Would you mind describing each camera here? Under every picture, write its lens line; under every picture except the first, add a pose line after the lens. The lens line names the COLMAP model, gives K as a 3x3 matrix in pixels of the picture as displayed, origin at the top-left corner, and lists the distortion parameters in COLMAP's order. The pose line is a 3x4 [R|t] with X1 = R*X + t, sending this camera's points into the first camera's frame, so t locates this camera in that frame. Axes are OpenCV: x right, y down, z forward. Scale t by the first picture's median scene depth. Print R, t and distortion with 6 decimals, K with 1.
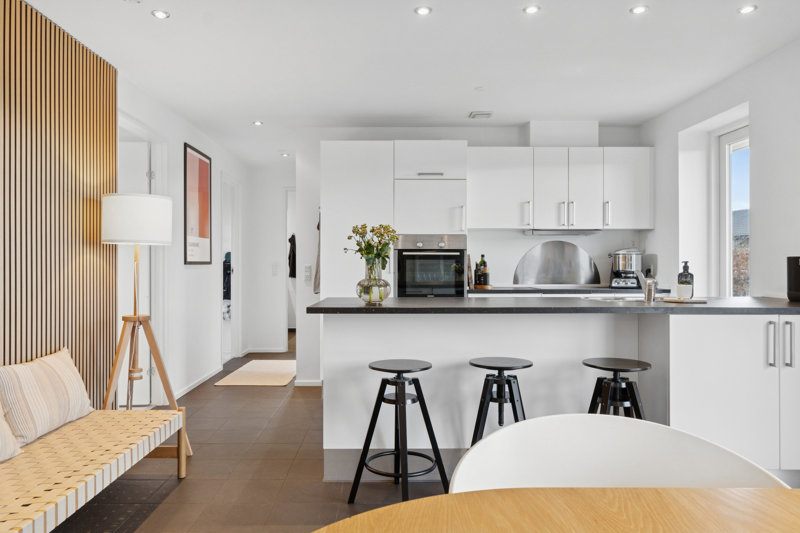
lens RADIAL K [[560.8, 0, 398.7], [0, 560.8, 267.5], [0, 0, 1]] dist [-0.019096, 0.005189]
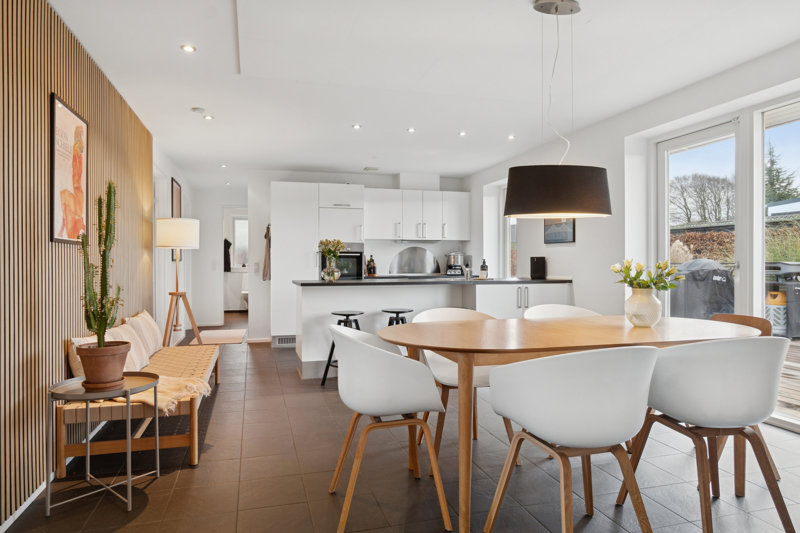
lens RADIAL K [[484.6, 0, 396.2], [0, 484.6, 261.5], [0, 0, 1]] dist [0.007131, 0.002150]
pose [[0.963402, -0.000297, 0.268059, -0.162841], [0.002505, 0.999966, -0.007895, 0.006791], [-0.268048, 0.008278, 0.963370, -0.375865]]
